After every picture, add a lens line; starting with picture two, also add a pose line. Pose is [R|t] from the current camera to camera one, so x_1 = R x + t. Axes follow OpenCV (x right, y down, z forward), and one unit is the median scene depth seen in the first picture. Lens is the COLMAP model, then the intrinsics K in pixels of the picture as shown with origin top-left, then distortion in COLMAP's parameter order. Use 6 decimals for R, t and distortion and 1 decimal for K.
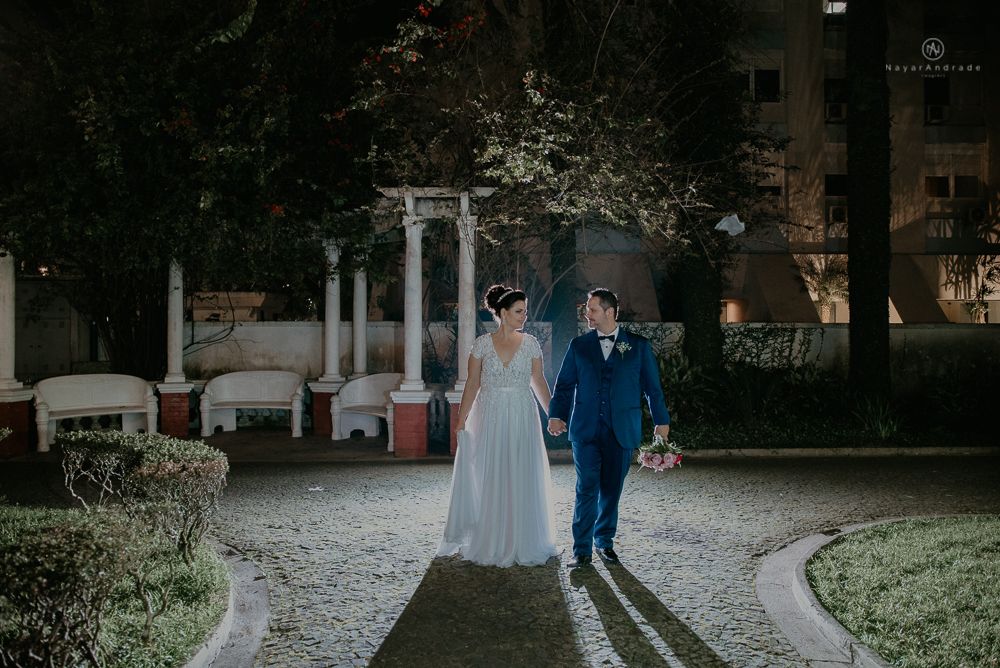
lens RADIAL K [[685.7, 0, 502.2], [0, 685.7, 342.9], [0, 0, 1]] dist [-0.062014, 0.023278]
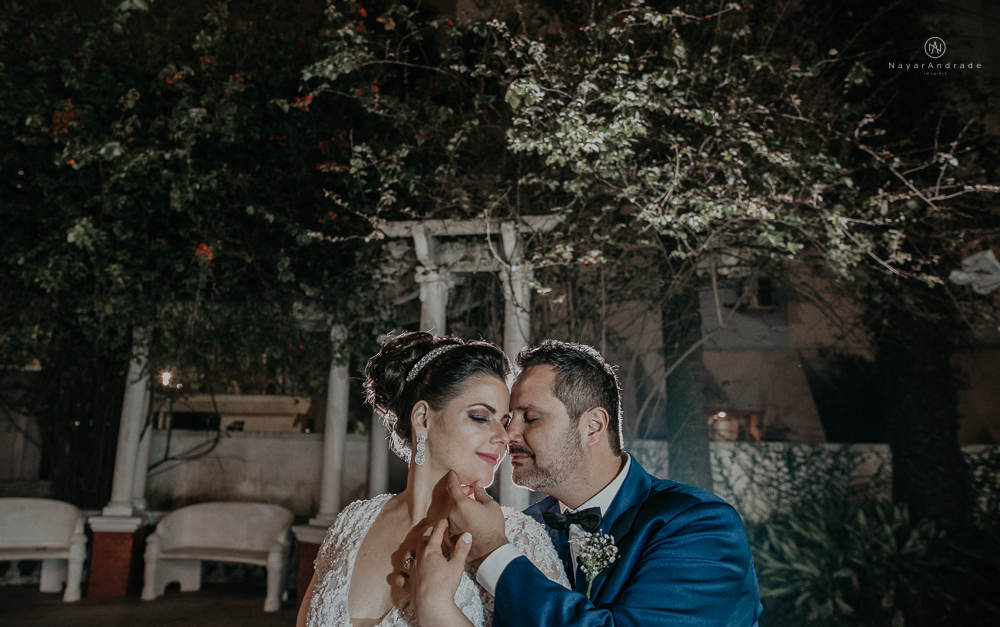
lens RADIAL K [[657.5, 0, 500.0], [0, 657.5, 313.5], [0, 0, 1]] dist [-0.044986, 0.000945]
pose [[0.981113, -0.017506, -0.192639, 0.041707], [-0.024122, 0.977049, -0.211643, -0.015040], [0.191923, 0.212293, 0.958174, 0.389639]]
